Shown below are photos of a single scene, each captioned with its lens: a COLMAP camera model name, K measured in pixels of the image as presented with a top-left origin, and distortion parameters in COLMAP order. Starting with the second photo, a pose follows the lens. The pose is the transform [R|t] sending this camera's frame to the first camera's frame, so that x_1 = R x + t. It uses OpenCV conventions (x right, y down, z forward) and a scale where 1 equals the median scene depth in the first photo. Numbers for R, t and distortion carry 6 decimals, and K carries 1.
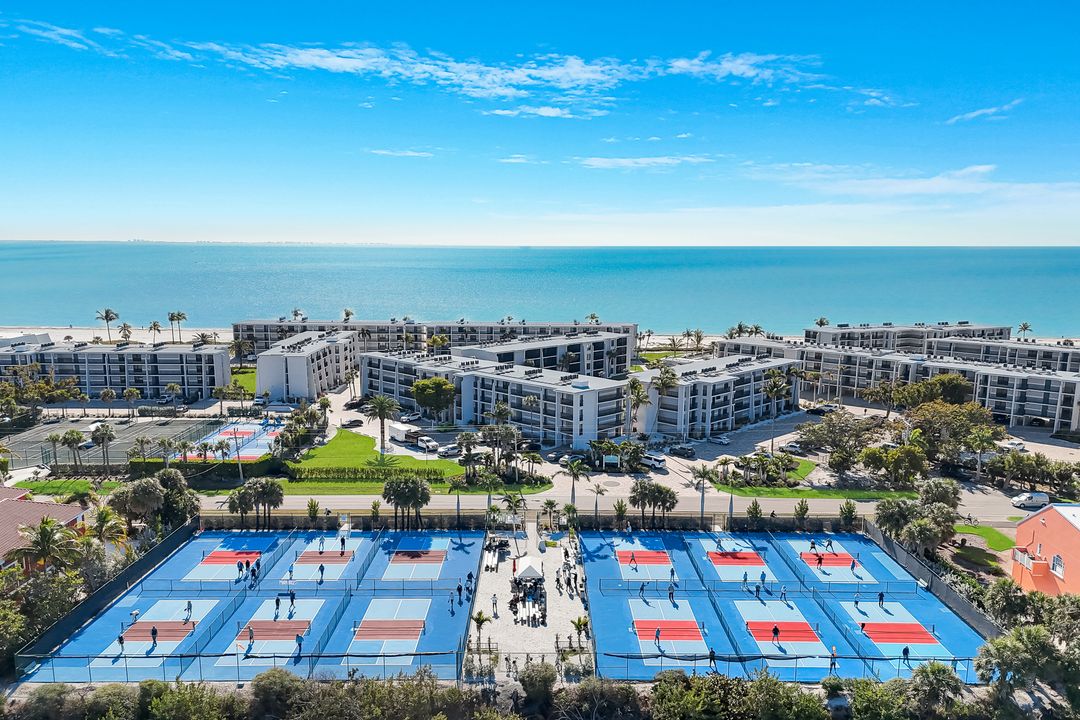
lens RADIAL K [[918.3, 0, 535.7], [0, 918.3, 363.4], [0, 0, 1]] dist [0.005818, -0.003228]
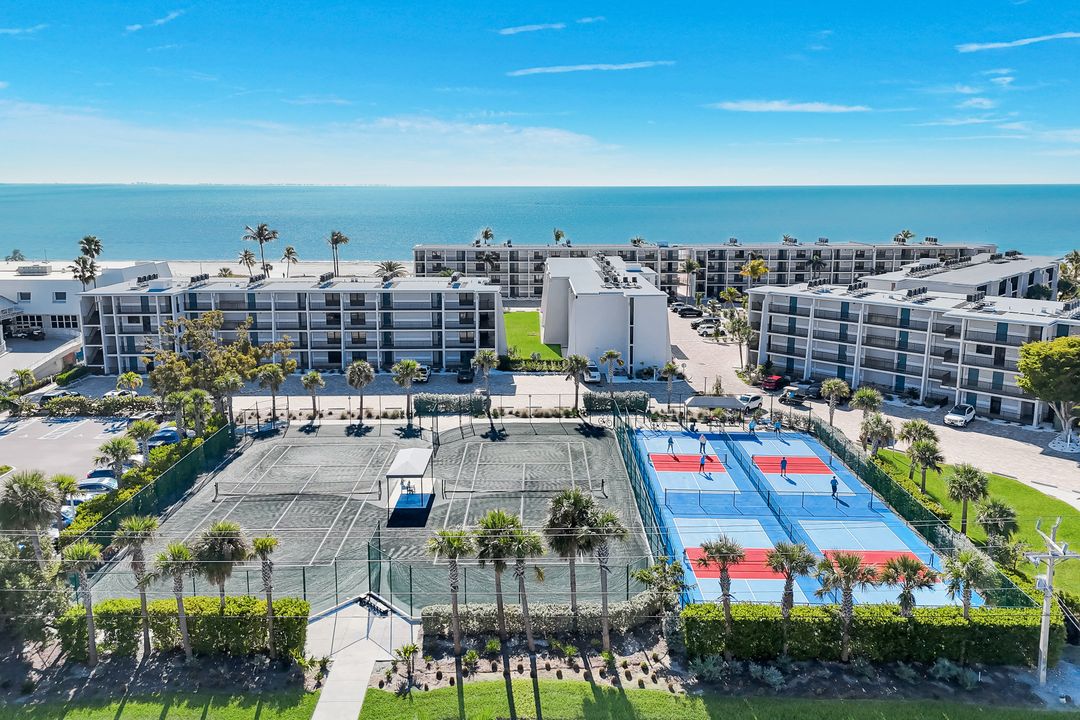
lens RADIAL K [[918.3, 0, 535.7], [0, 918.3, 363.4], [0, 0, 1]] dist [0.005818, -0.003228]
pose [[0.999970, -0.007721, -0.000519, -0.488104], [0.007738, 0.996832, 0.079156, -0.016204], [-0.000093, -0.079158, 0.996862, 0.652294]]
